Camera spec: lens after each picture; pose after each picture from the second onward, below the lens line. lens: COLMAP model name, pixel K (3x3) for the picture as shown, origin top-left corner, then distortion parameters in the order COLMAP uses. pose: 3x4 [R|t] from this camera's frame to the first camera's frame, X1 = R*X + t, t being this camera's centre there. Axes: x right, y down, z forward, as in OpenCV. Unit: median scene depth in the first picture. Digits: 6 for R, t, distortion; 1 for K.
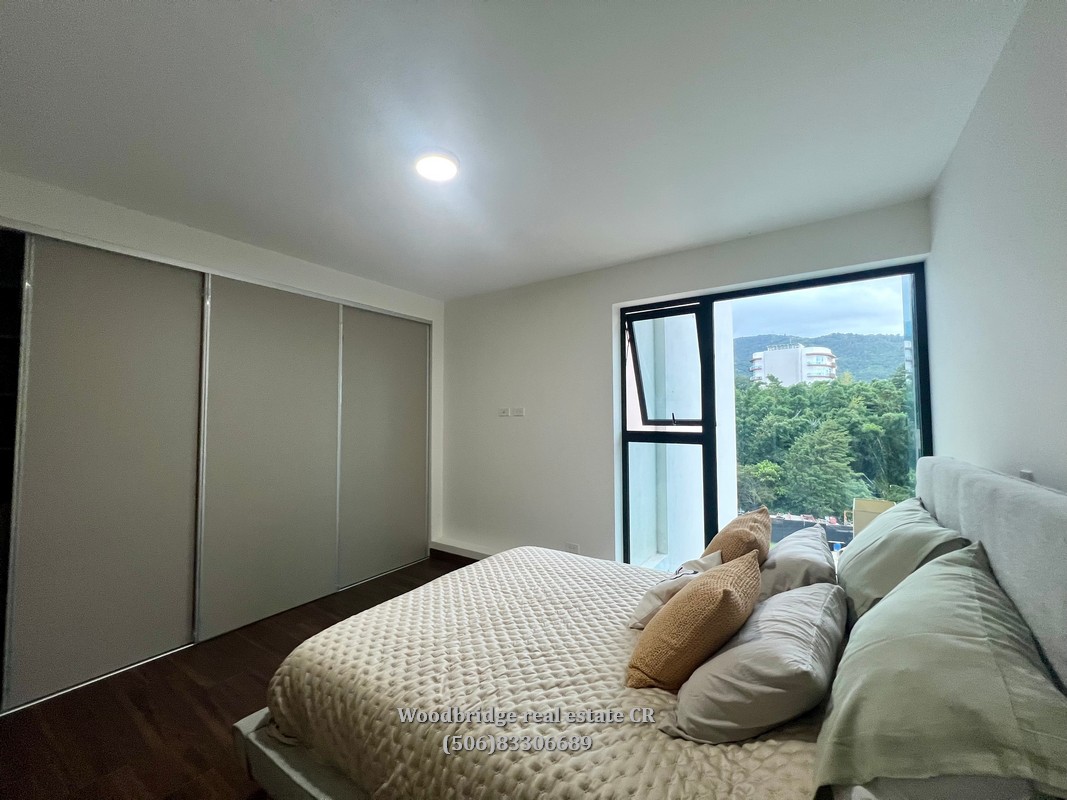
lens RADIAL K [[426.9, 0, 527.4], [0, 426.9, 397.9], [0, 0, 1]] dist [-0.002005, -0.000238]
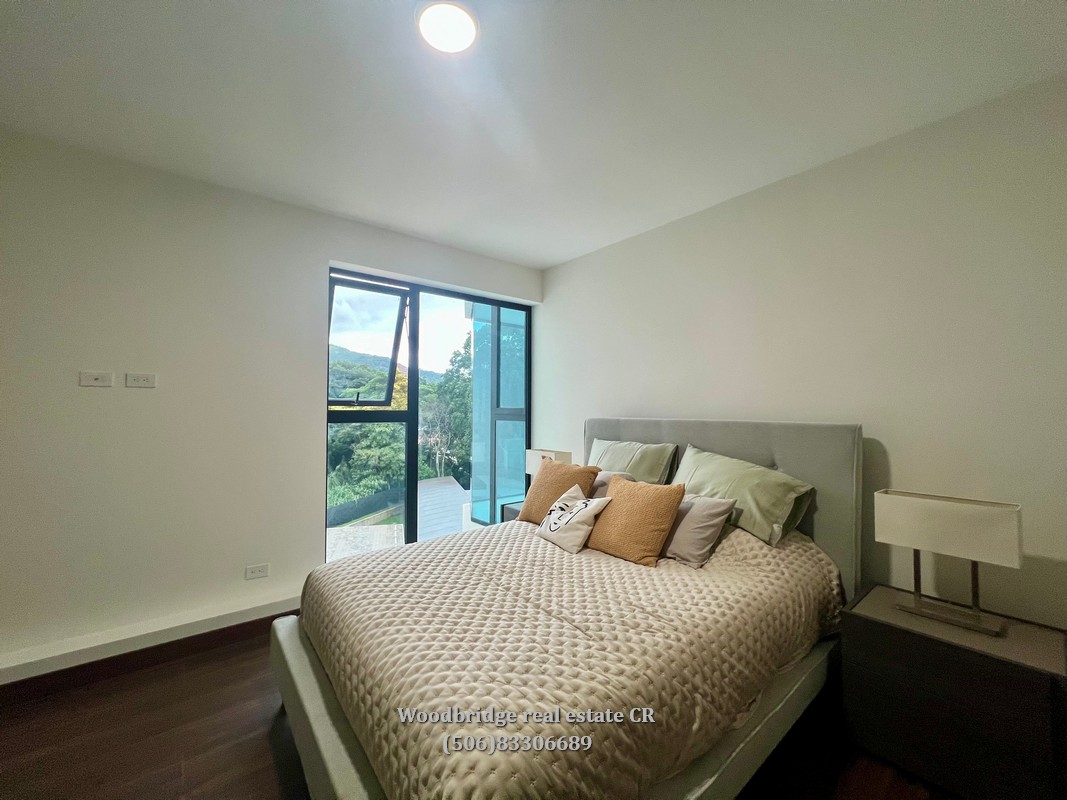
lens RADIAL K [[426.9, 0, 527.4], [0, 426.9, 397.9], [0, 0, 1]] dist [-0.002005, -0.000238]
pose [[0.270685, 0.029863, 0.962205, -0.535830], [-0.042452, 0.998917, -0.019060, 0.056158], [-0.961731, -0.035688, 0.271660, 0.426228]]
